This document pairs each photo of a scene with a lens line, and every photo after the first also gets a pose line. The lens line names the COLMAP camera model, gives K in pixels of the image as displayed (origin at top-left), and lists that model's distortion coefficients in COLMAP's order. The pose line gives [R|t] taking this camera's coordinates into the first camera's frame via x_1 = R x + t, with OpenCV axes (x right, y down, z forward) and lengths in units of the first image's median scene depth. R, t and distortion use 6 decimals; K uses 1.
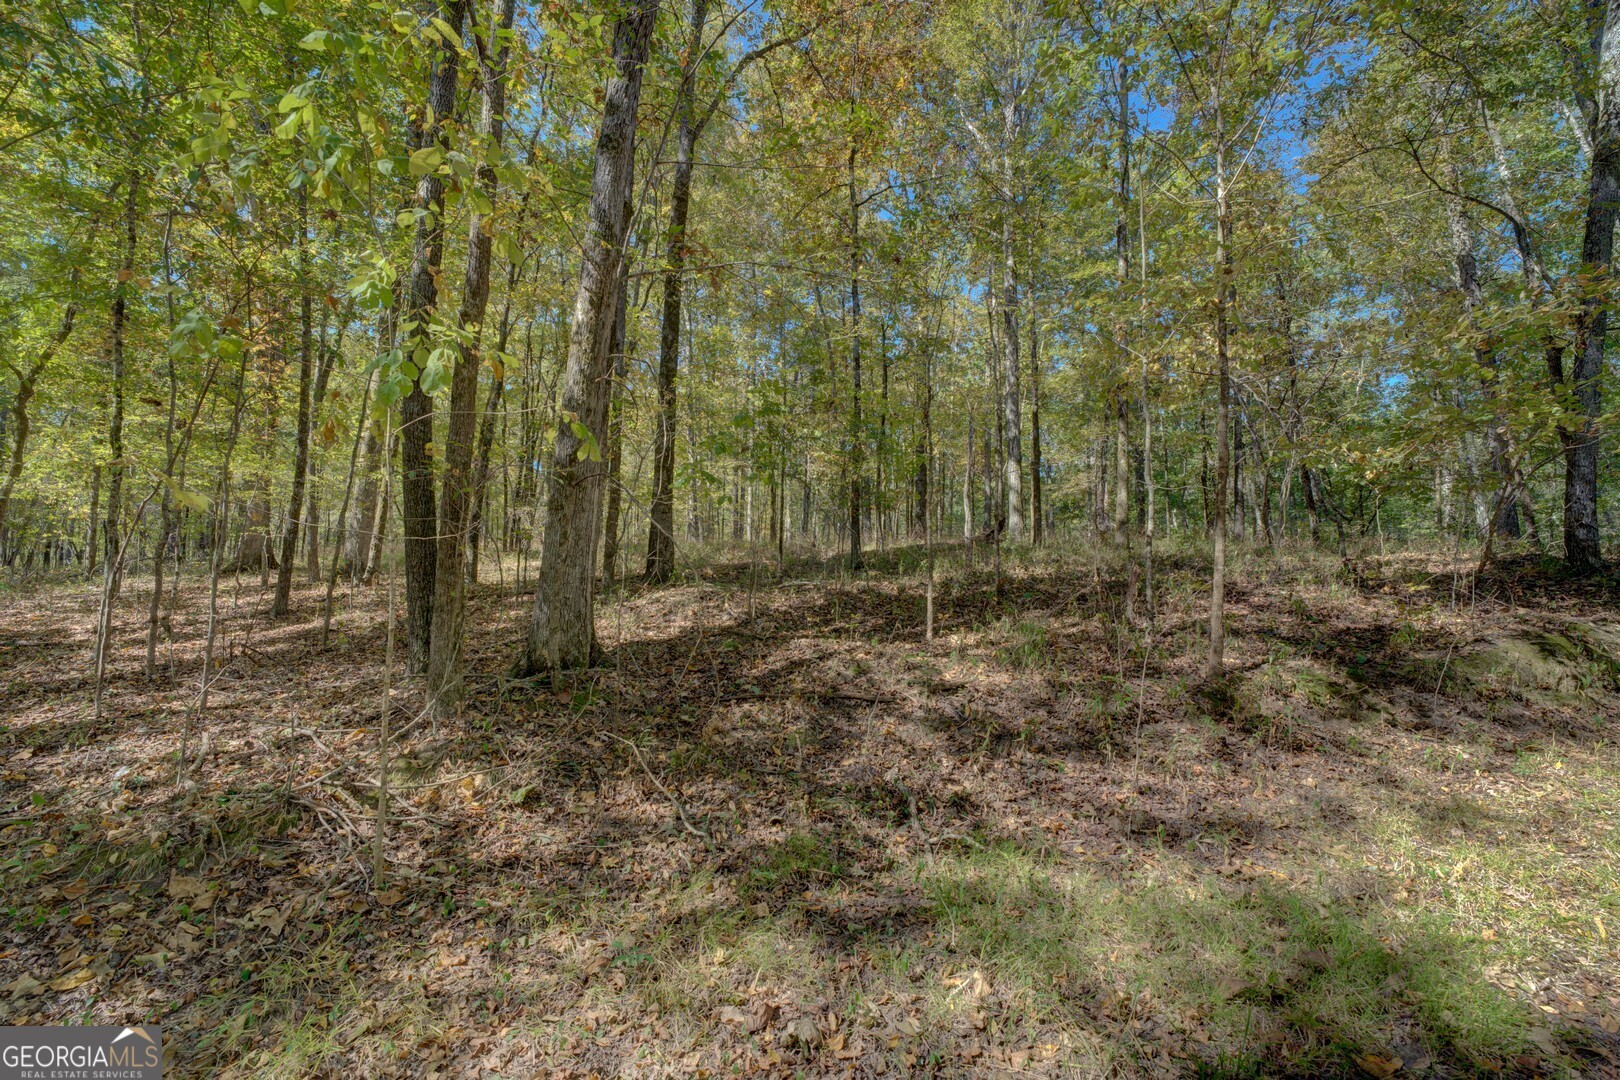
lens RADIAL K [[637.6, 0, 788.5], [0, 637.6, 542.7], [0, 0, 1]] dist [-0.032568, 0.004386]
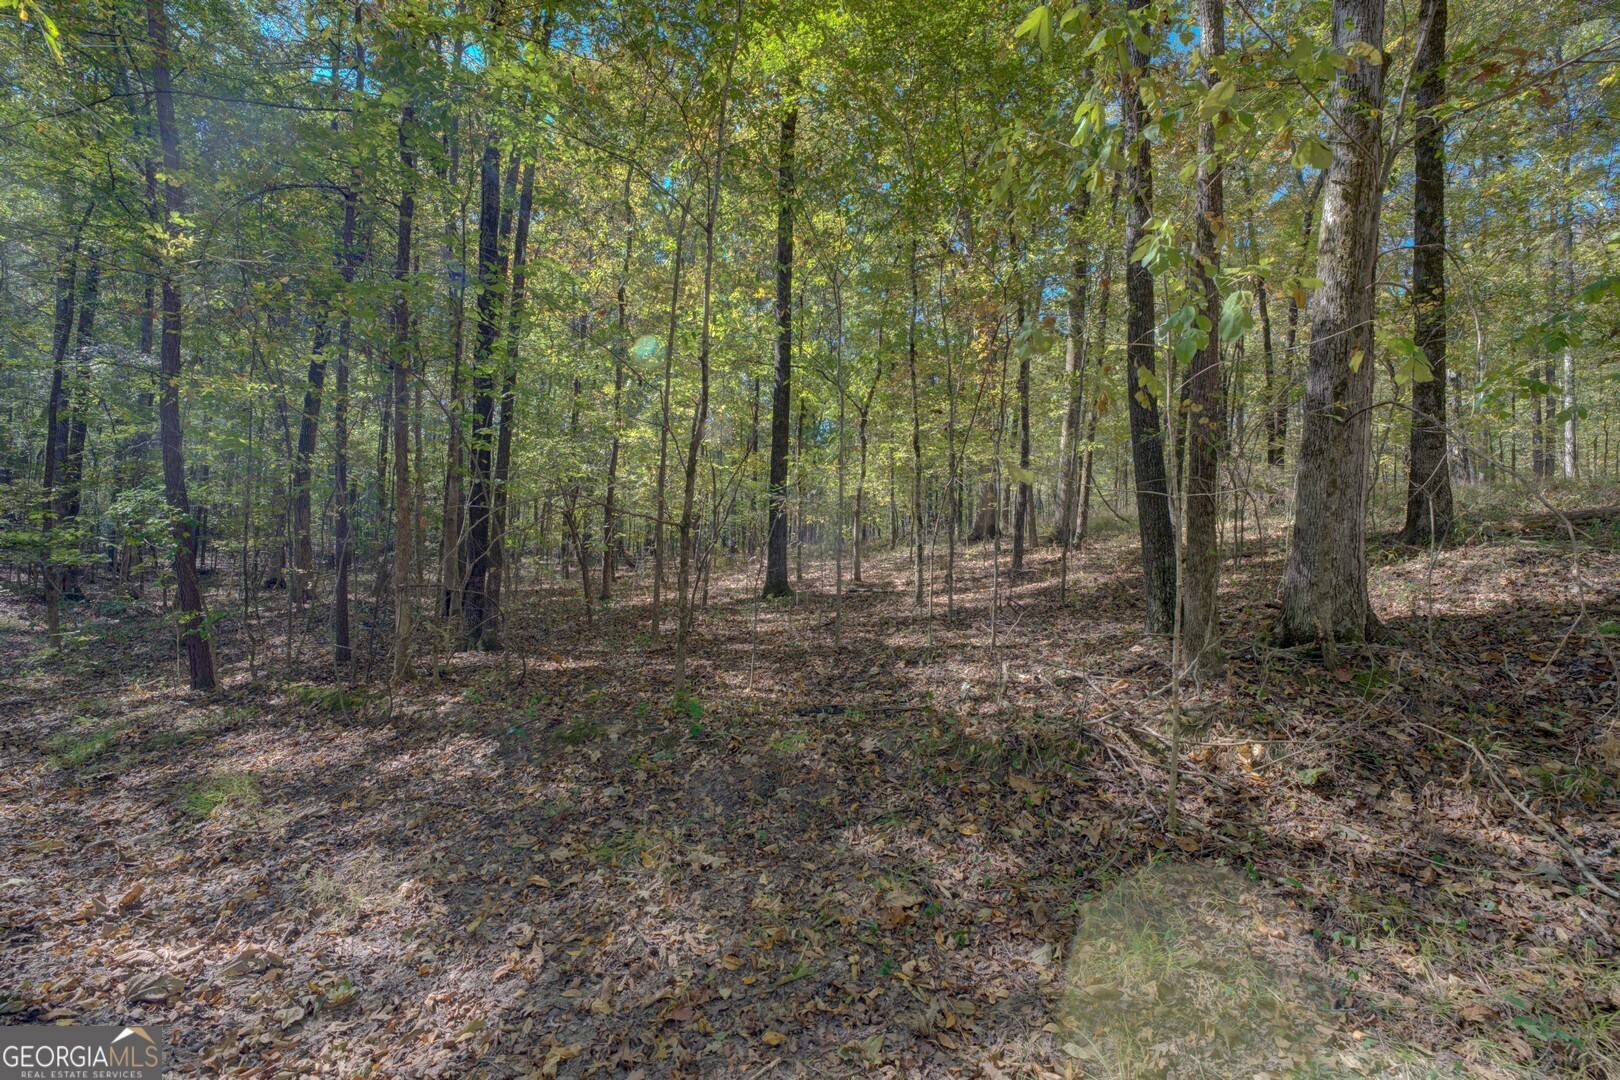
lens RADIAL K [[637.6, 0, 788.5], [0, 637.6, 542.7], [0, 0, 1]] dist [-0.032568, 0.004386]
pose [[0.605314, -0.022631, -0.795665, -0.169470], [0.060749, 0.997994, 0.017830, 0.009710], [0.793666, -0.059129, 0.605474, -0.102602]]
